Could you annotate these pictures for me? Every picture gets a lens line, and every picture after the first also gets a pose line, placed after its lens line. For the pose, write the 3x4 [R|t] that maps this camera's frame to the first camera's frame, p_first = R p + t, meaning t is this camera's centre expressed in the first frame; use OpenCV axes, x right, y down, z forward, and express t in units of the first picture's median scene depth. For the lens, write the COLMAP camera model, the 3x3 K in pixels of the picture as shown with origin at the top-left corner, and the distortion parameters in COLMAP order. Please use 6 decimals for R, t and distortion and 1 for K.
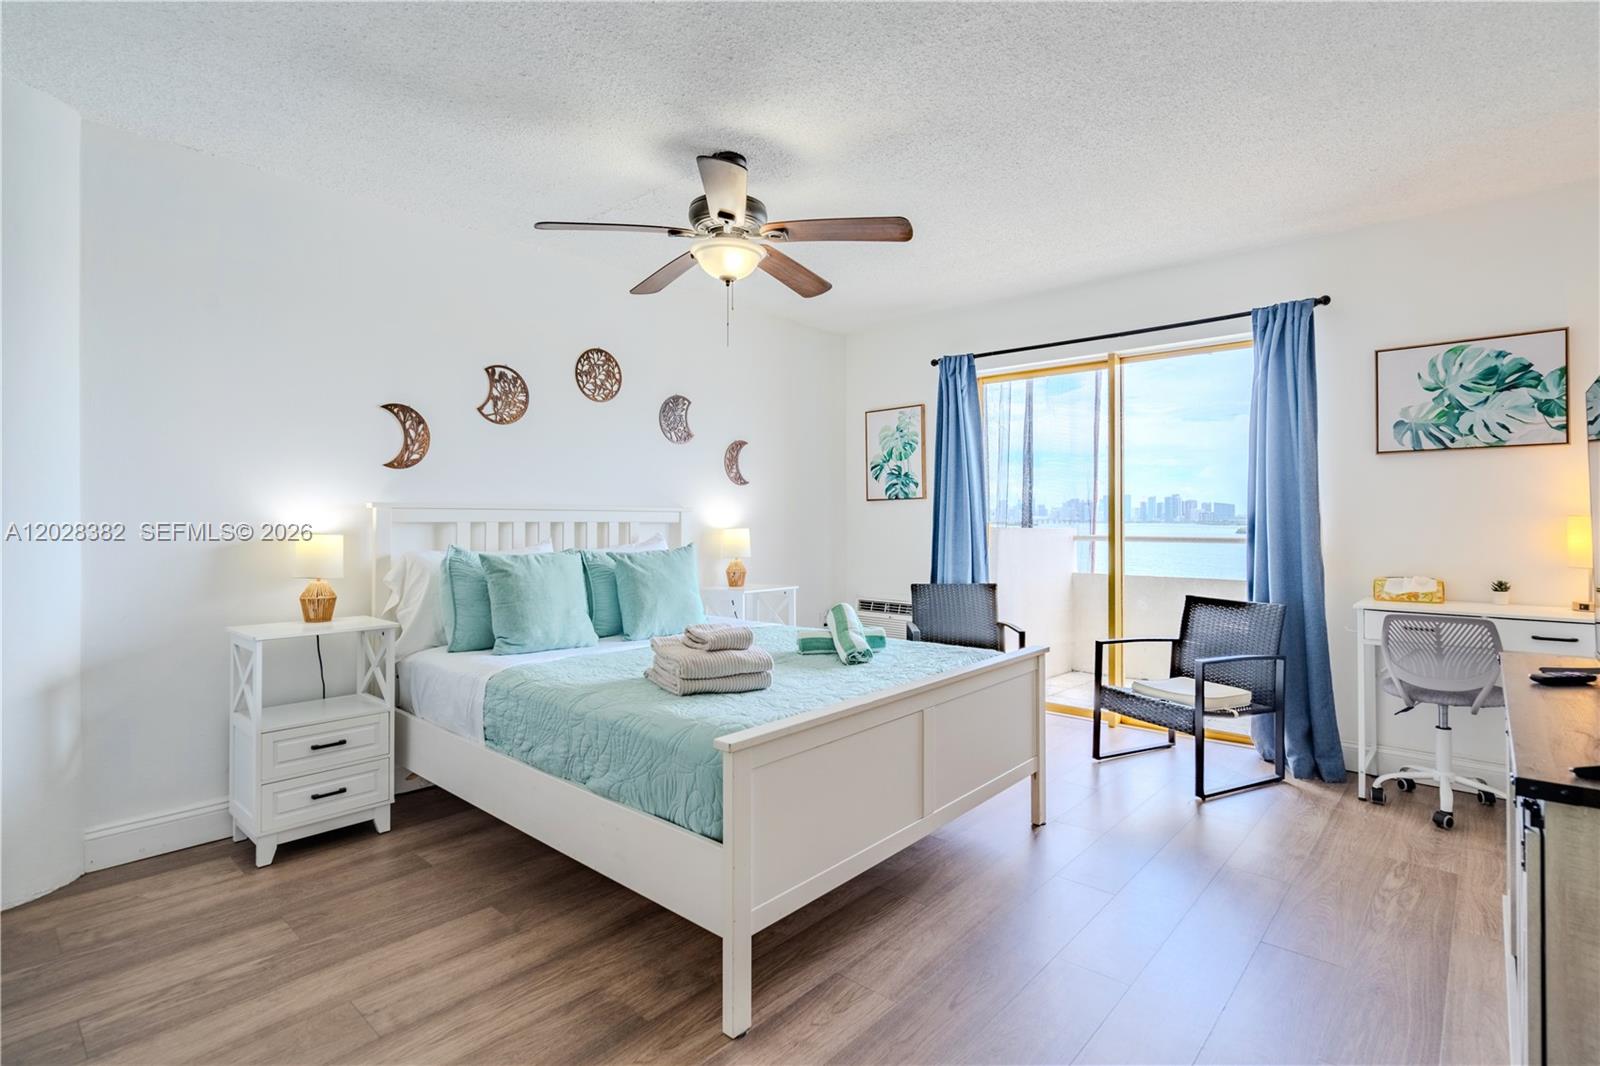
lens RADIAL K [[778.1, 0, 802.6], [0, 778.1, 513.4], [0, 0, 1]] dist [-0.002209, 0.000200]
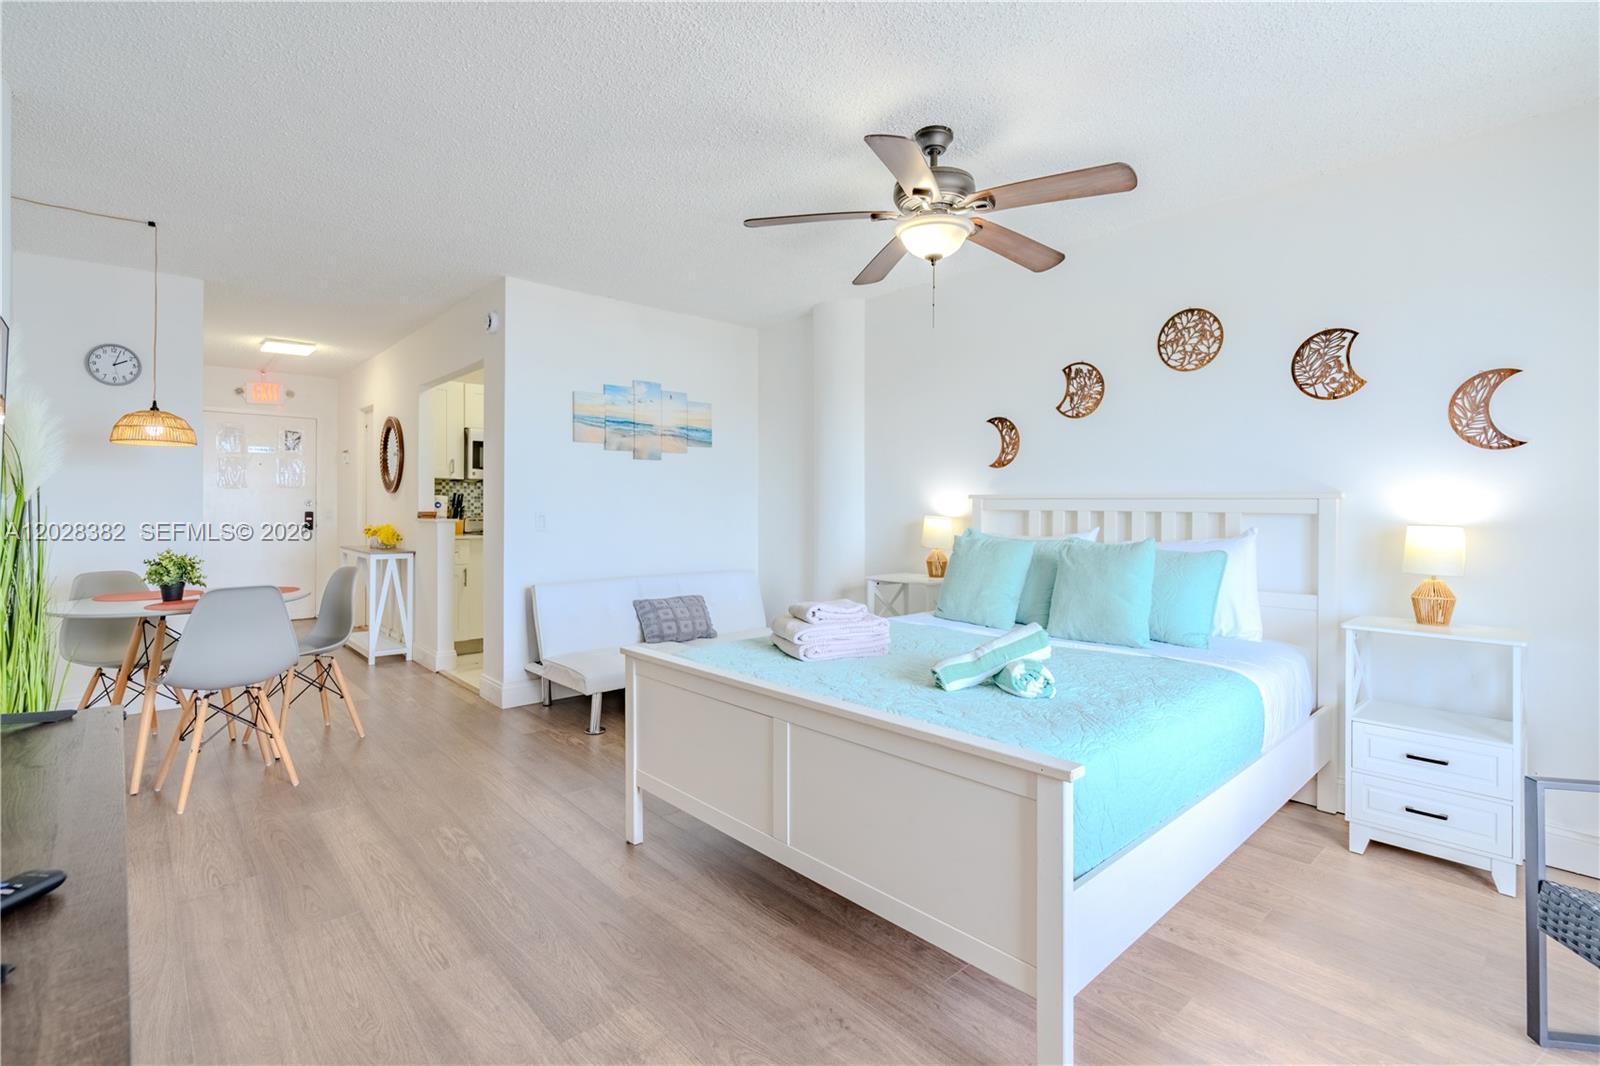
lens RADIAL K [[746.1, 0, 800.0], [0, 746.1, 513.6], [0, 0, 1]] dist [-0.020215, 0.016649]
pose [[-0.102055, 0.007568, -0.994750, 0.682573], [0.001347, 0.999971, 0.007470, 0.006918], [0.994778, -0.000577, -0.102062, 0.760090]]
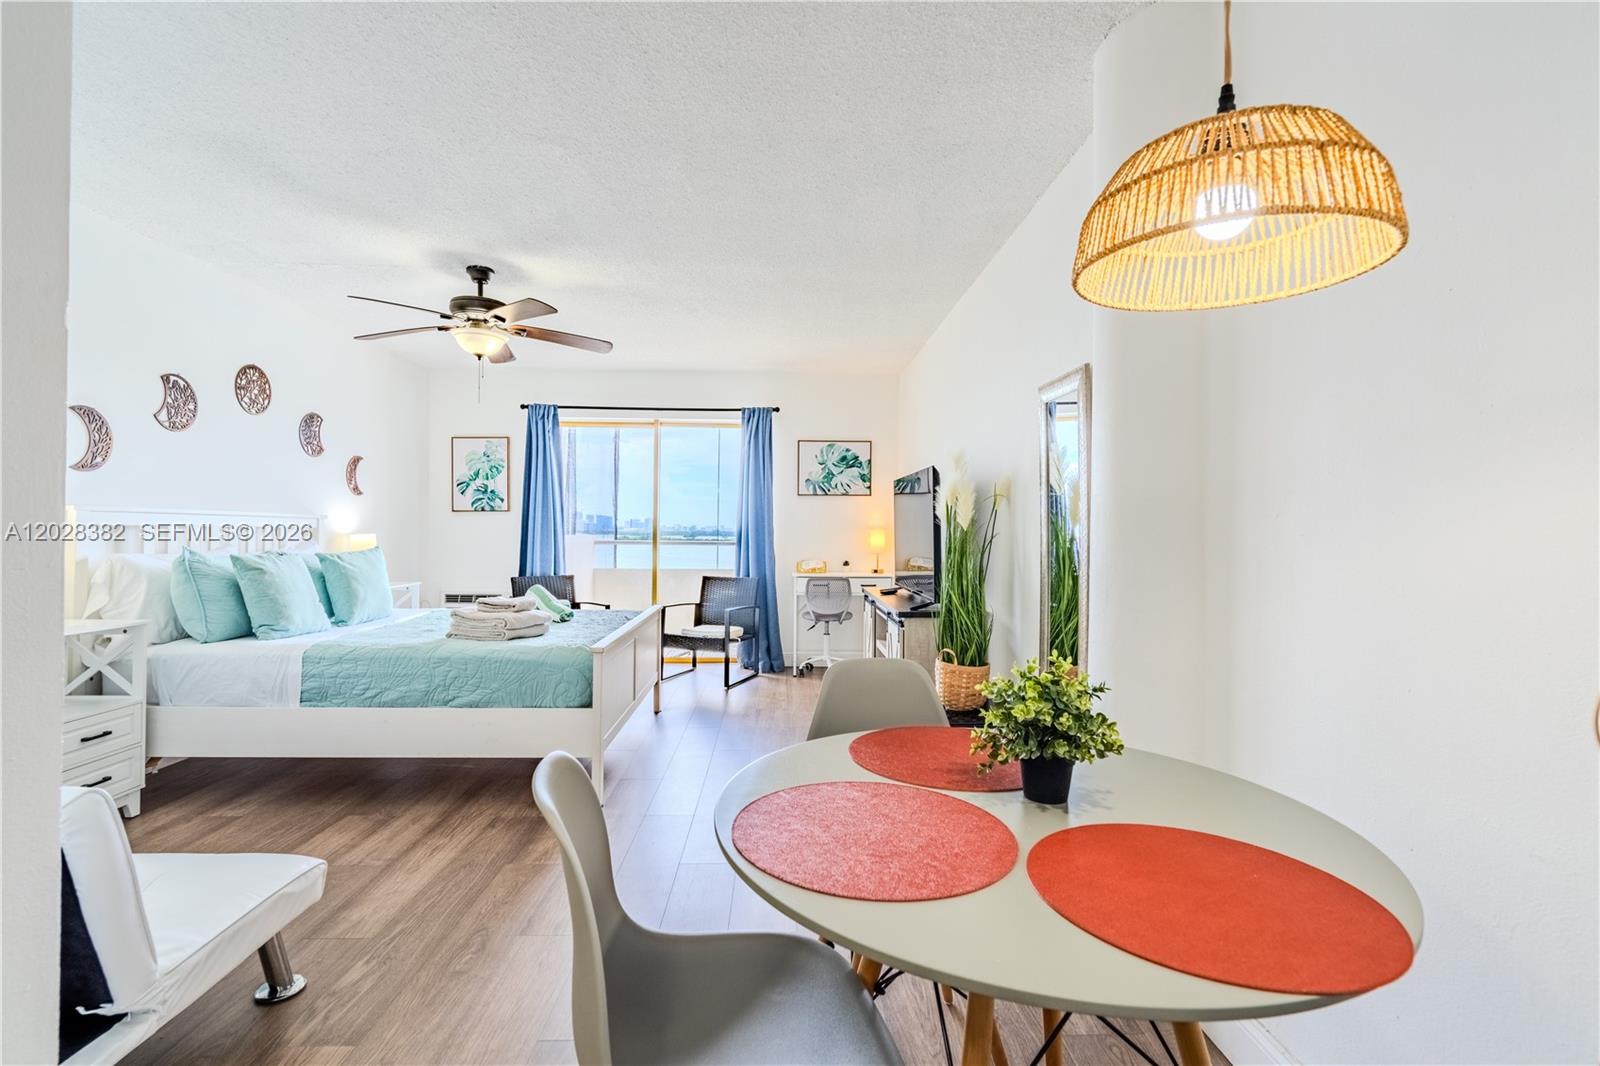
lens RADIAL K [[735.7, 0, 808.3], [0, 735.7, 526.1], [0, 0, 1]] dist [-0.001336, -0.000556]
pose [[0.720101, 0.011619, 0.693772, -0.474942], [-0.014077, 0.999899, -0.002135, 0.001279], [-0.693726, -0.008229, 0.720192, -0.298765]]
